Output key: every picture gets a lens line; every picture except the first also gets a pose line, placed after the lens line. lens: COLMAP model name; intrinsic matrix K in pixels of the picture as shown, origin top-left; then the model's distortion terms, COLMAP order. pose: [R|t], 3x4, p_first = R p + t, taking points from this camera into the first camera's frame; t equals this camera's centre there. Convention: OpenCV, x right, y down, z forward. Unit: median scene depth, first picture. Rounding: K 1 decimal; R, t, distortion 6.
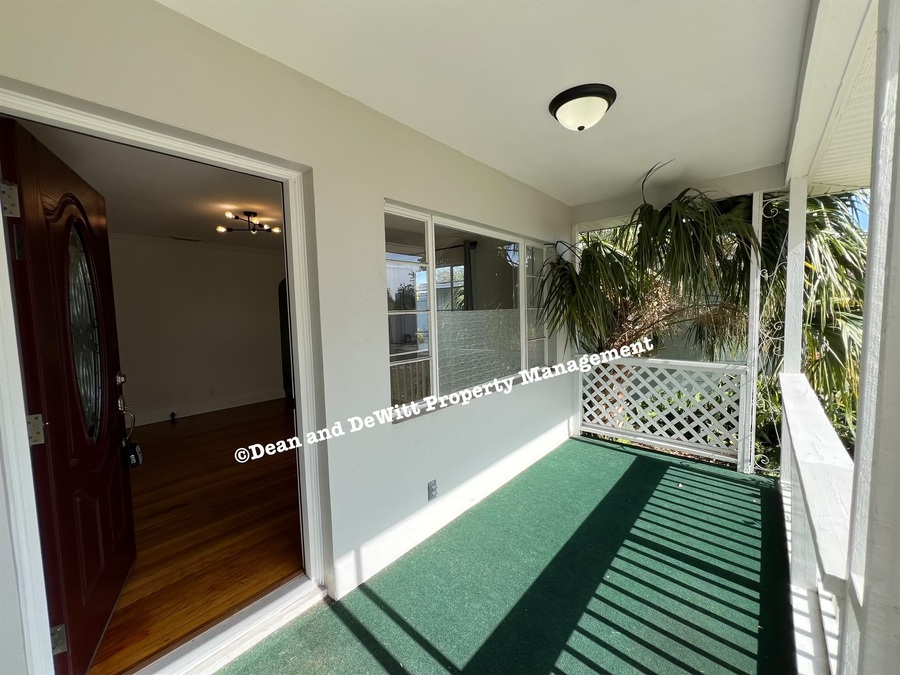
lens RADIAL K [[361.0, 0, 449.4], [0, 361.0, 338.2], [0, 0, 1]] dist [-0.002972, -0.000126]
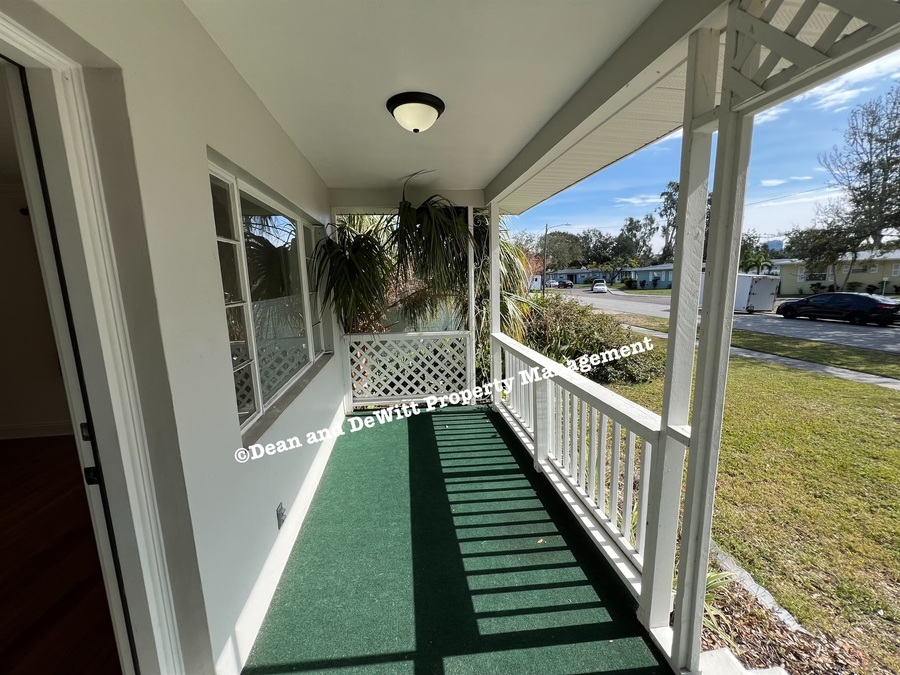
lens RADIAL K [[361.0, 0, 446.8], [0, 361.0, 337.6], [0, 0, 1]] dist [-0.002972, -0.000126]
pose [[0.665200, -0.113414, 0.738002, -0.308575], [0.066741, 0.993472, 0.092516, -0.037063], [-0.743677, -0.012287, 0.668426, 0.131806]]
